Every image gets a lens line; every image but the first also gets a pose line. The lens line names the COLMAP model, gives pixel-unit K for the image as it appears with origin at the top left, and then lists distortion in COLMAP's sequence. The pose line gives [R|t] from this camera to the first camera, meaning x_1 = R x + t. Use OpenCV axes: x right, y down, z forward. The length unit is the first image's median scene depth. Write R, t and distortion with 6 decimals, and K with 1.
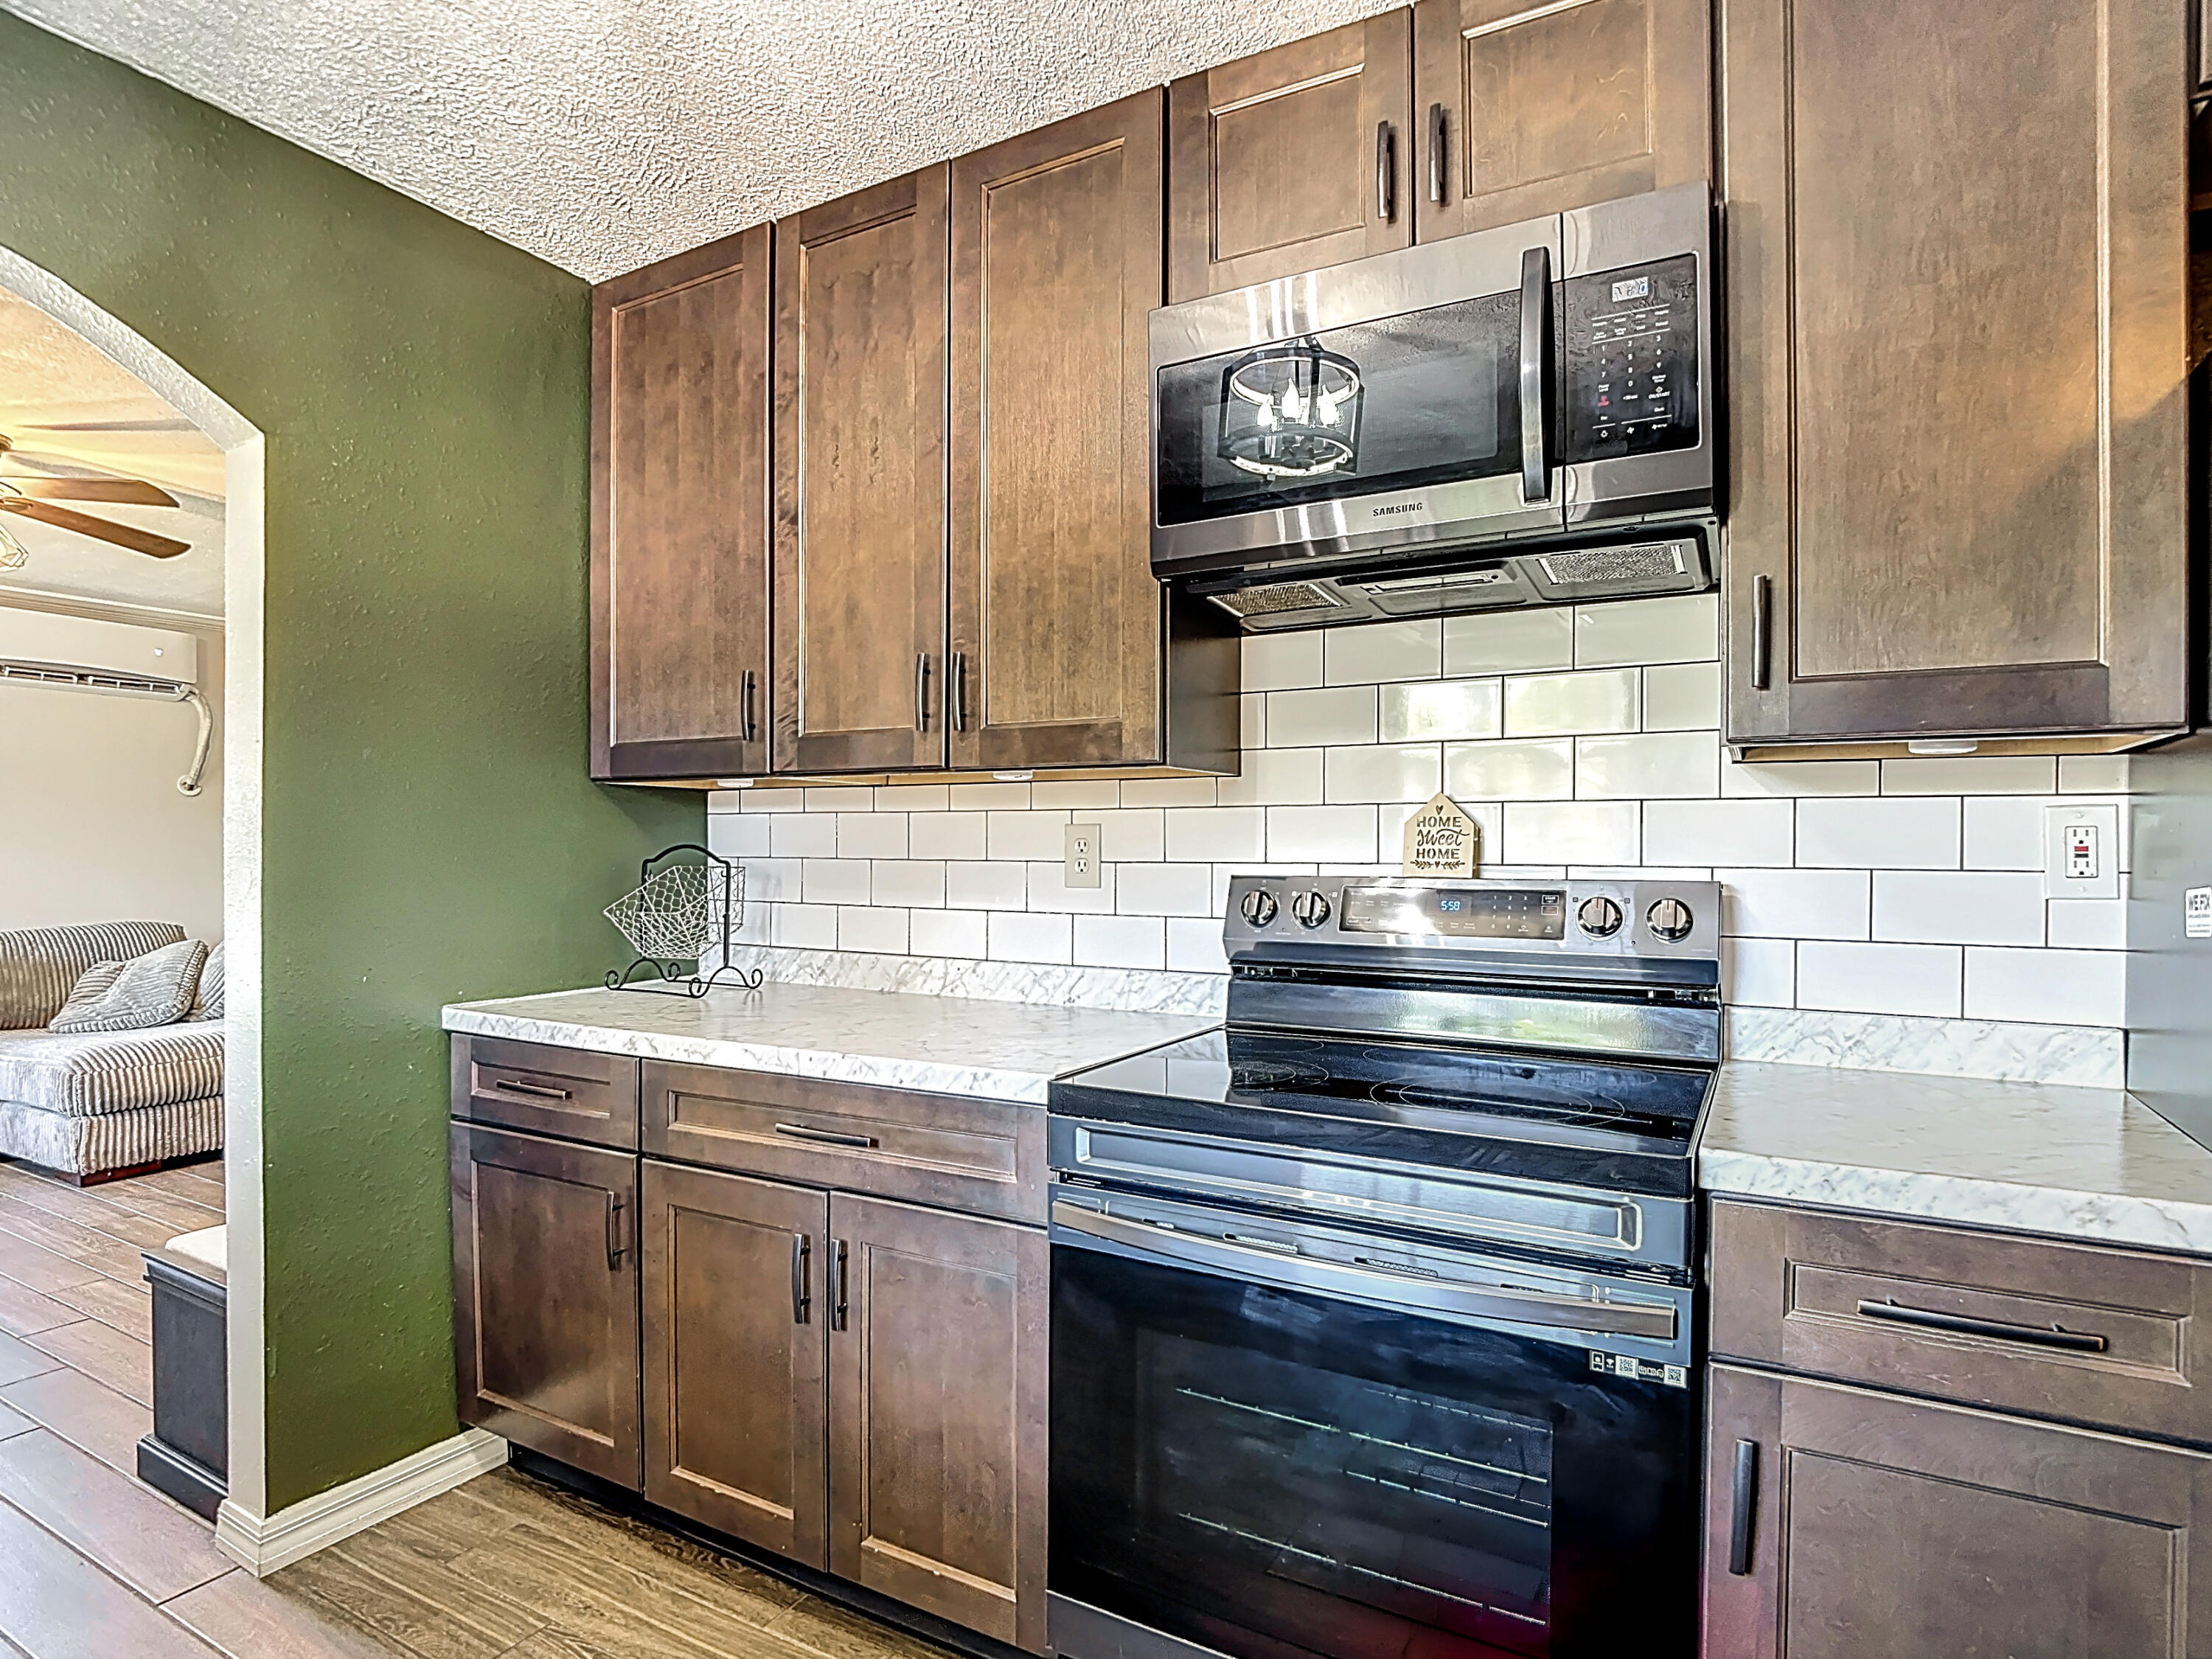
lens RADIAL K [[1188.7, 0, 1108.4], [0, 1188.7, 841.6], [0, 0, 1]] dist [0.005207, -0.017910]
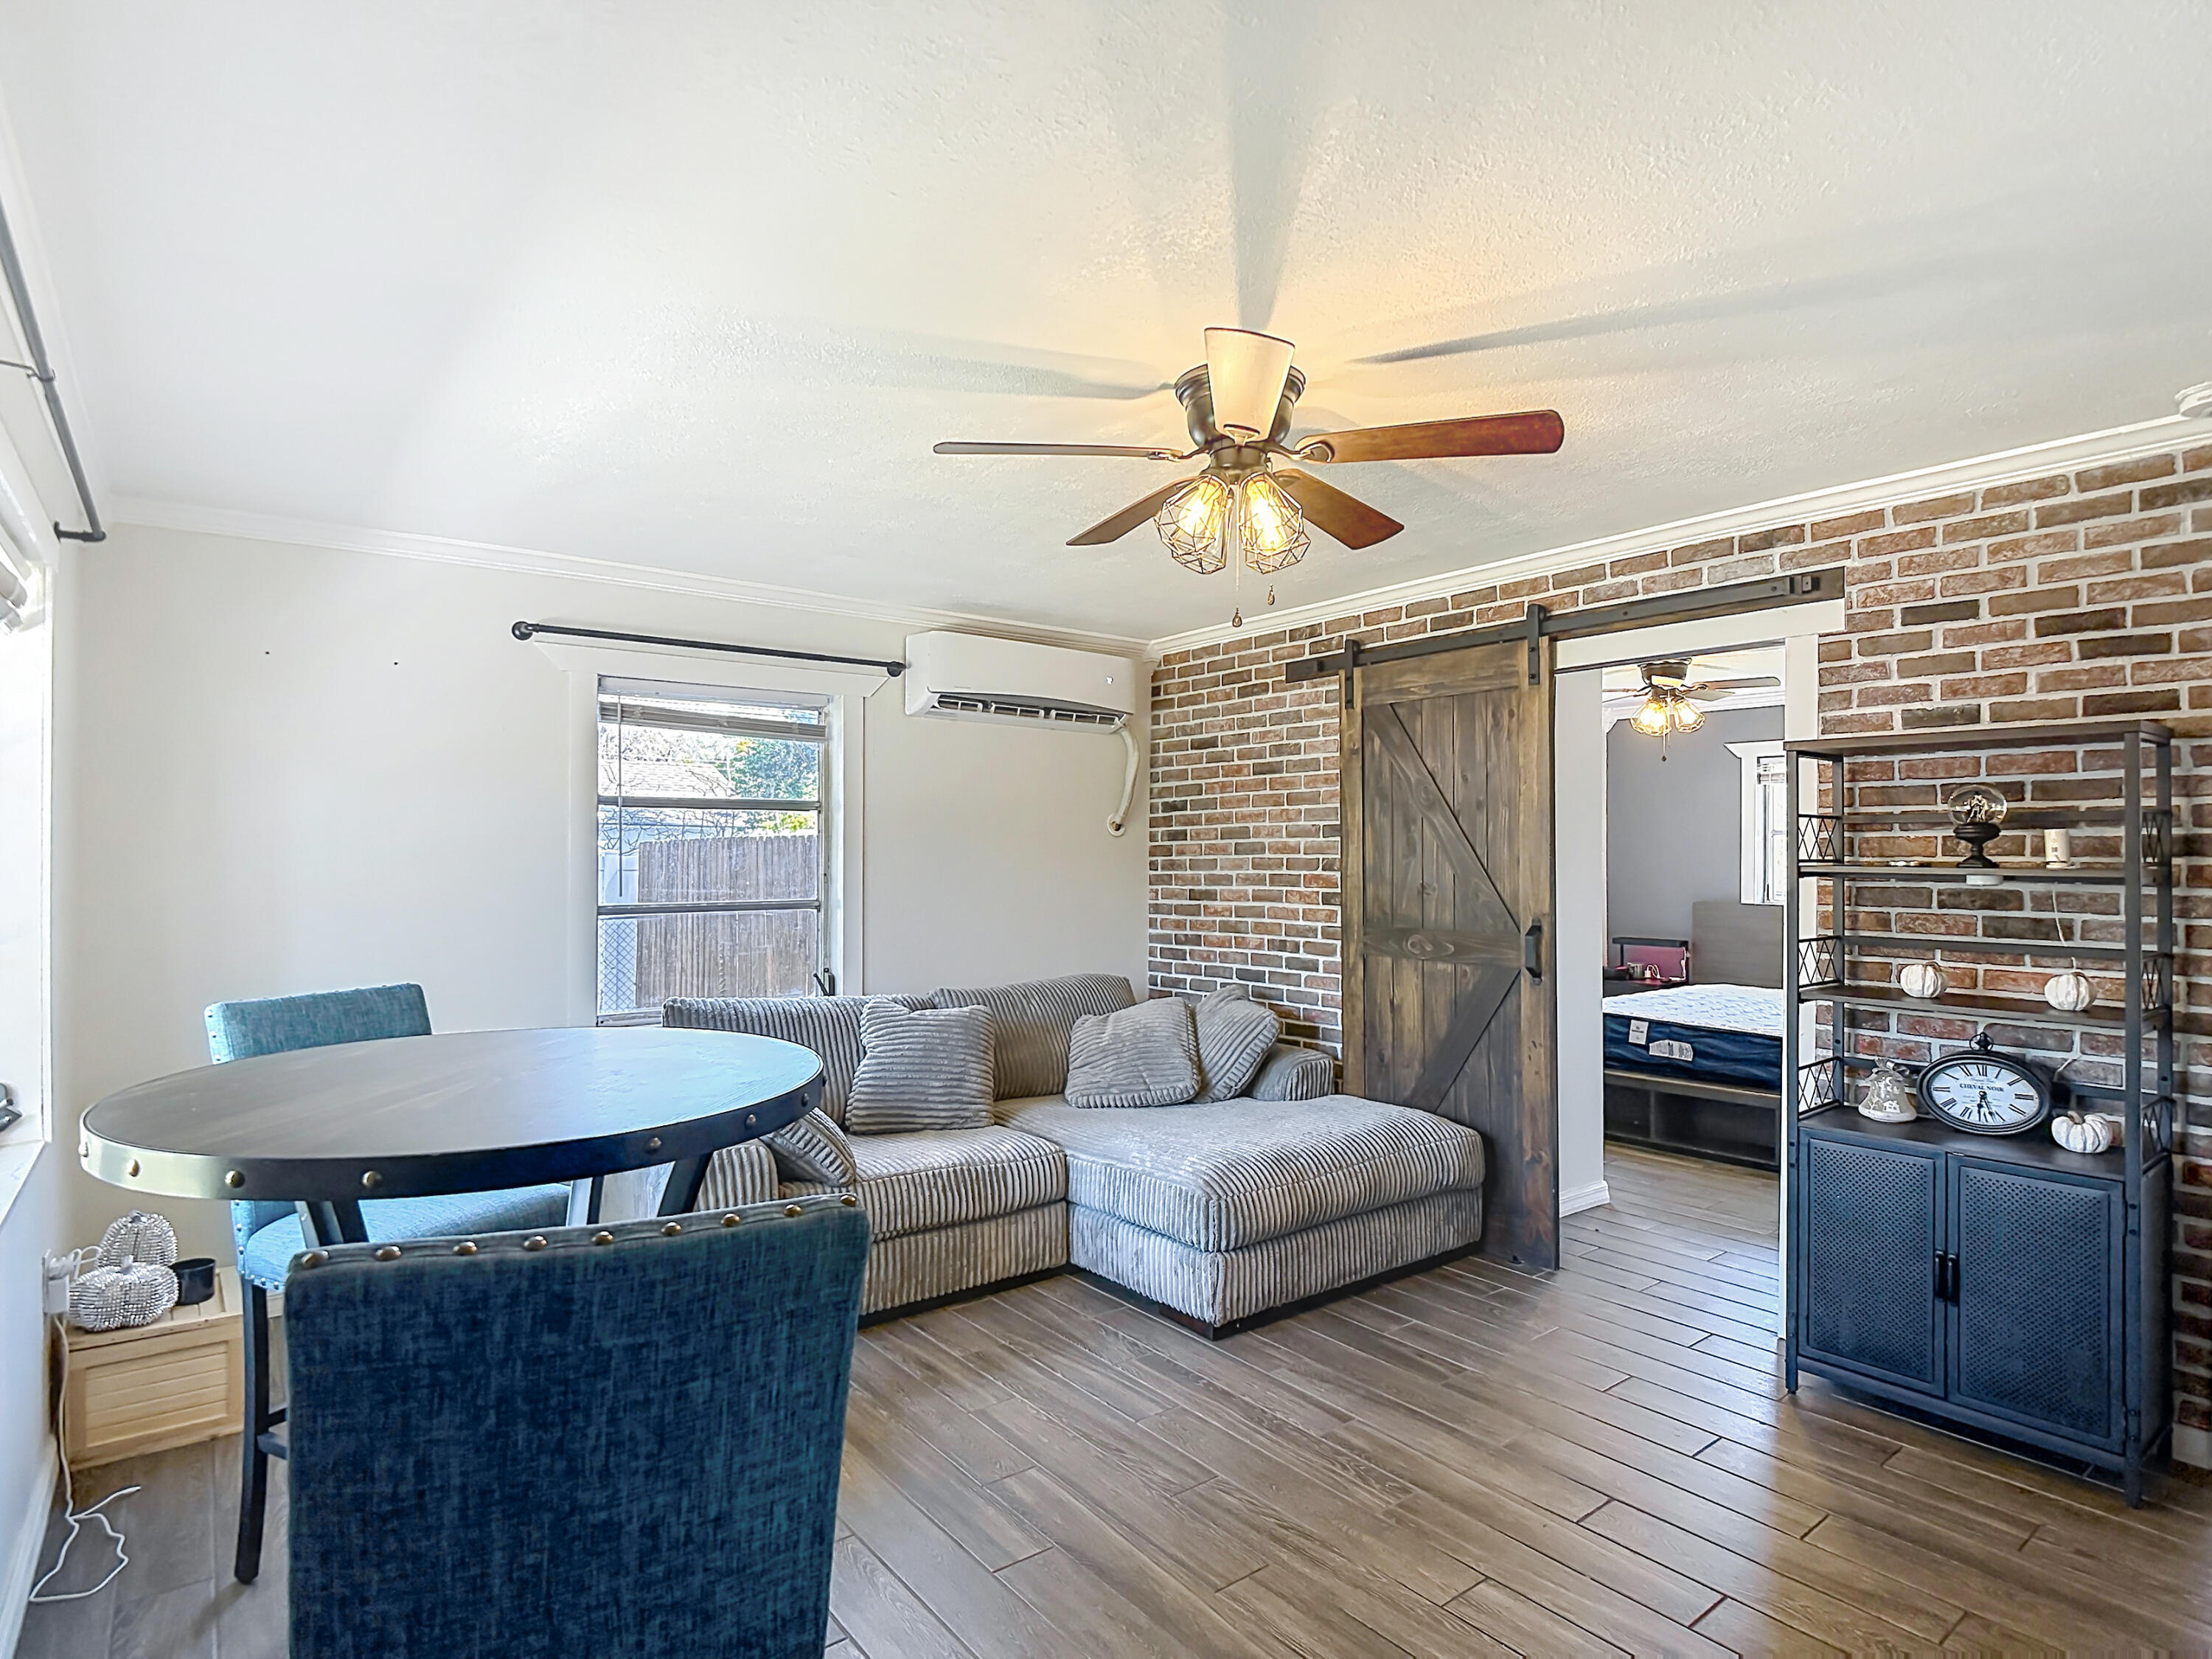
lens RADIAL K [[1188.7, 0, 1108.4], [0, 1188.7, 841.6], [0, 0, 1]] dist [0.005207, -0.017910]
pose [[0.923597, 0.001399, -0.383362, -0.623184], [-0.004088, 0.999972, -0.006201, -0.042071], [0.383343, 0.007295, 0.923577, 0.216937]]
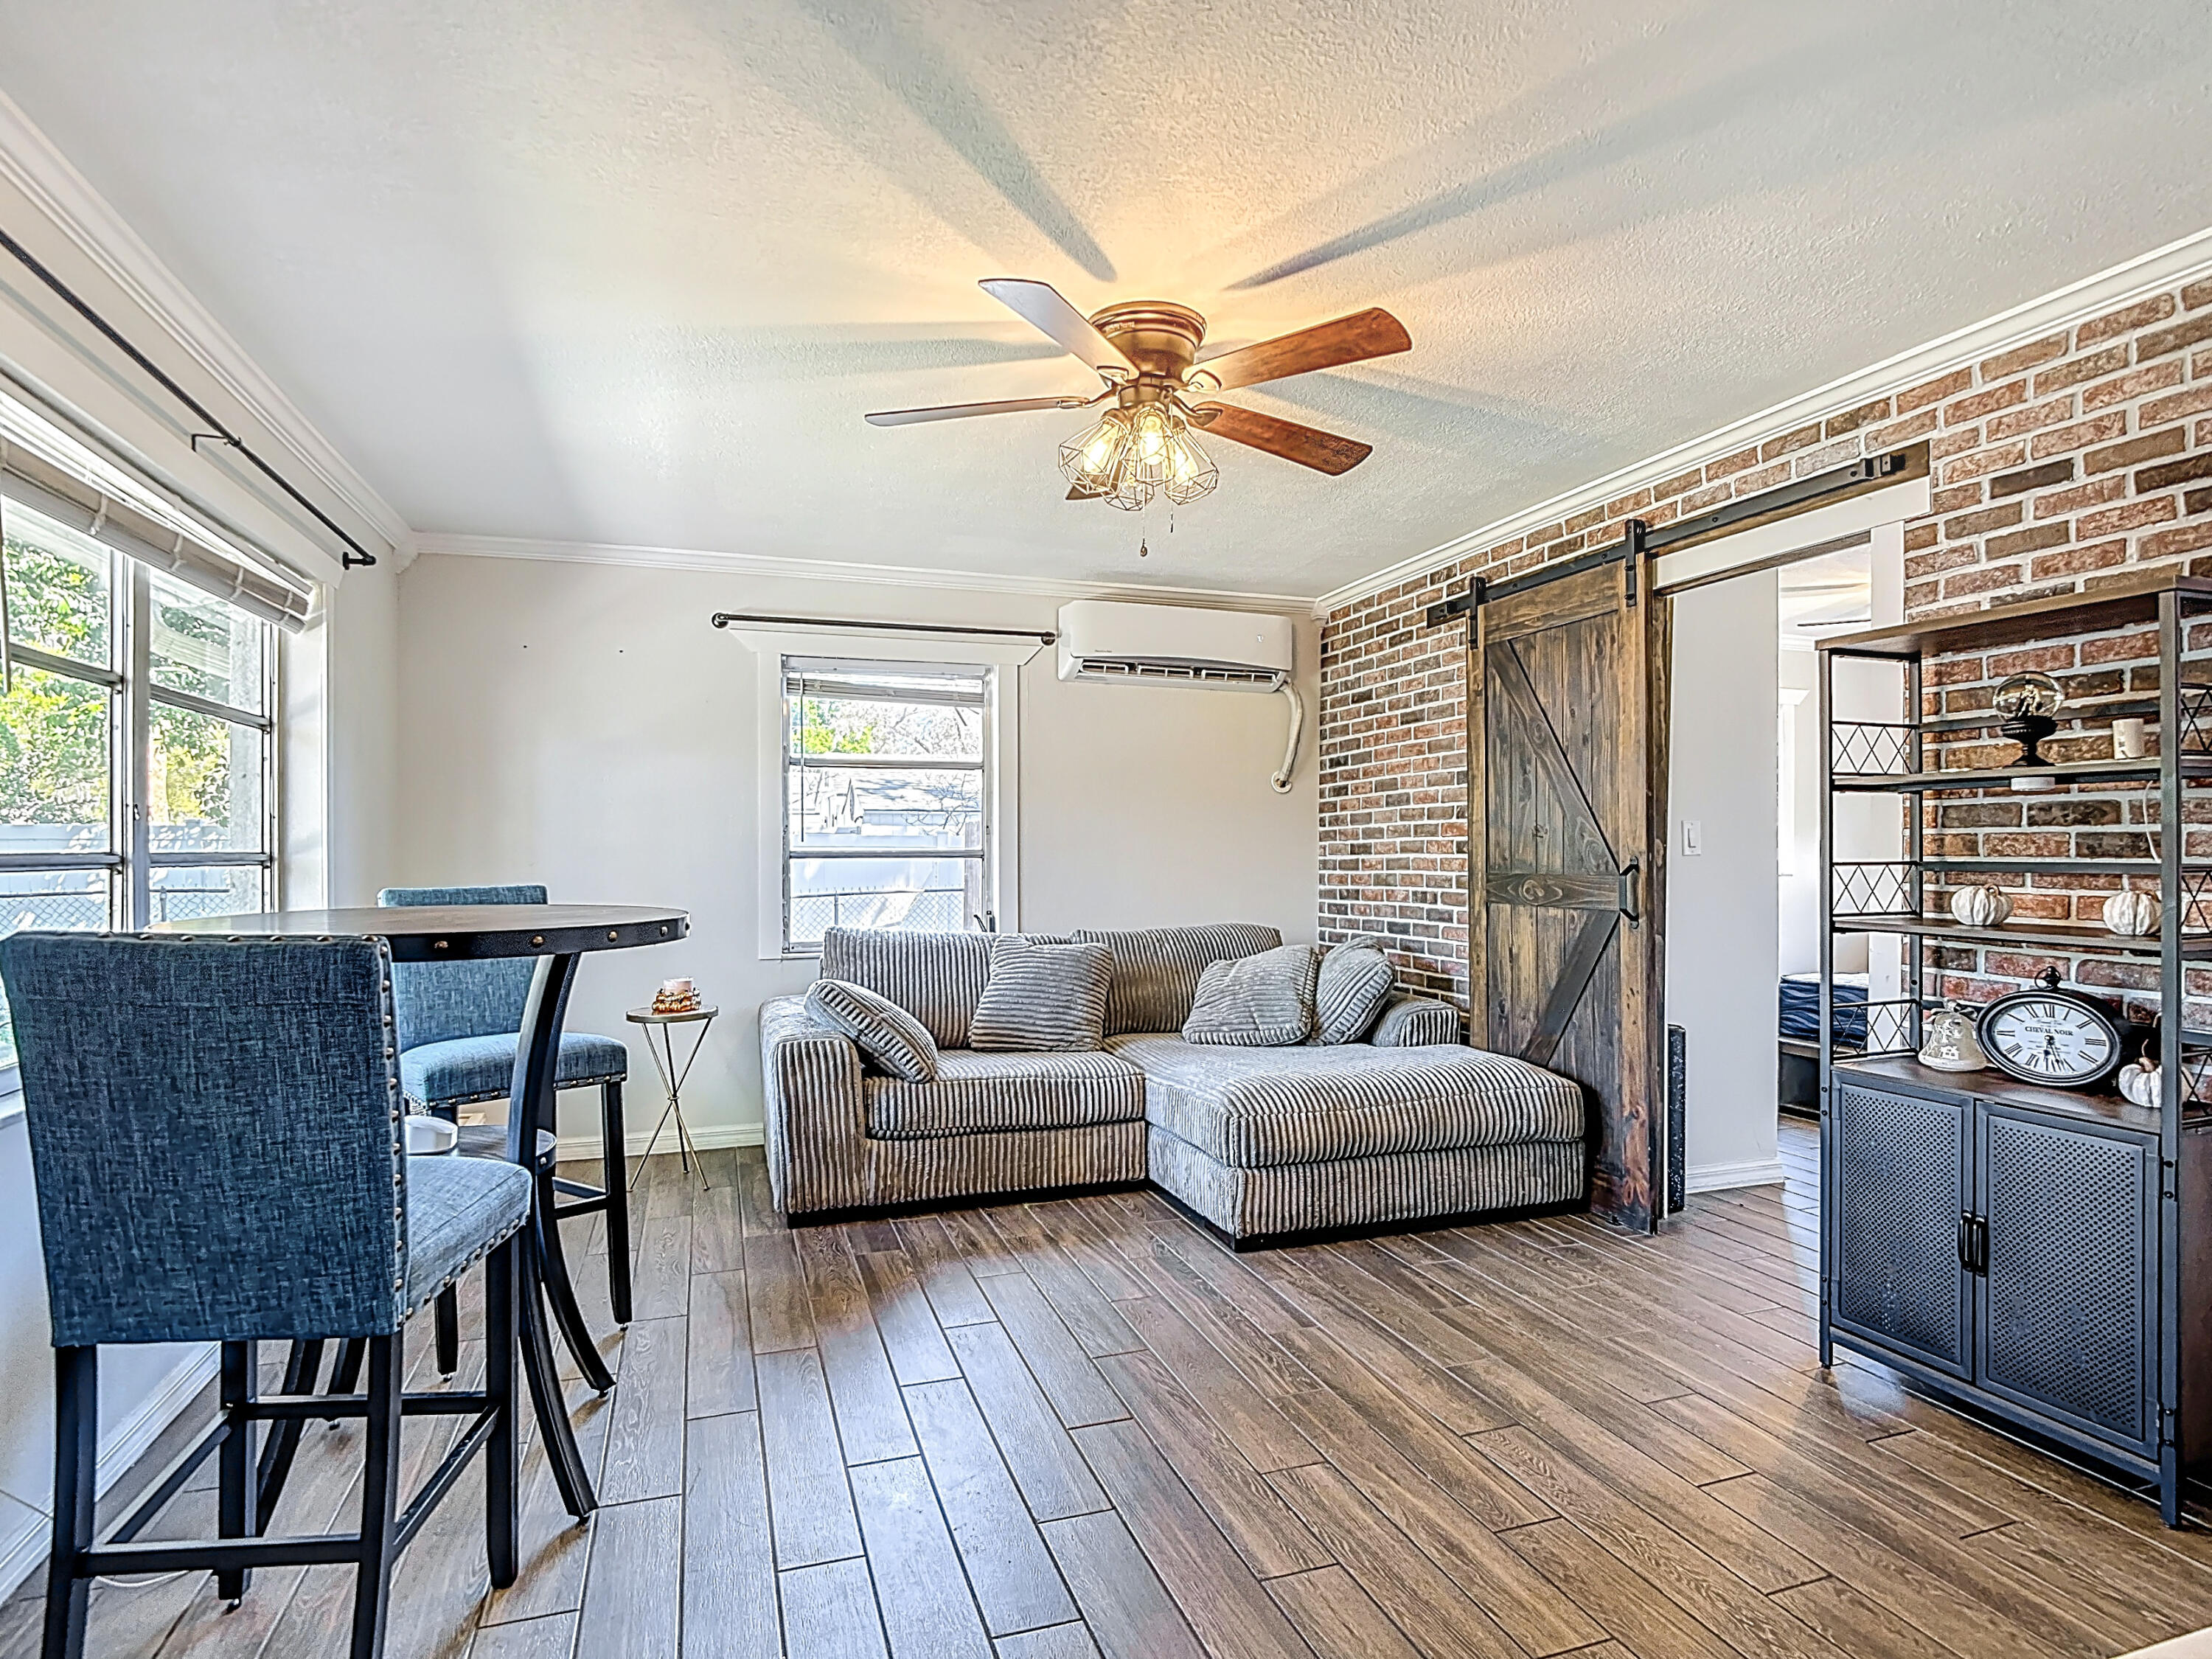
lens RADIAL K [[1182.8, 0, 1102.9], [0, 1182.8, 851.2], [0, 0, 1]] dist [-0.015707, 0.000850]
pose [[0.746959, 0.003362, -0.664862, -0.380793], [0.000402, 0.999985, 0.005508, 0.002763], [0.664870, -0.004382, 0.746946, 0.306625]]
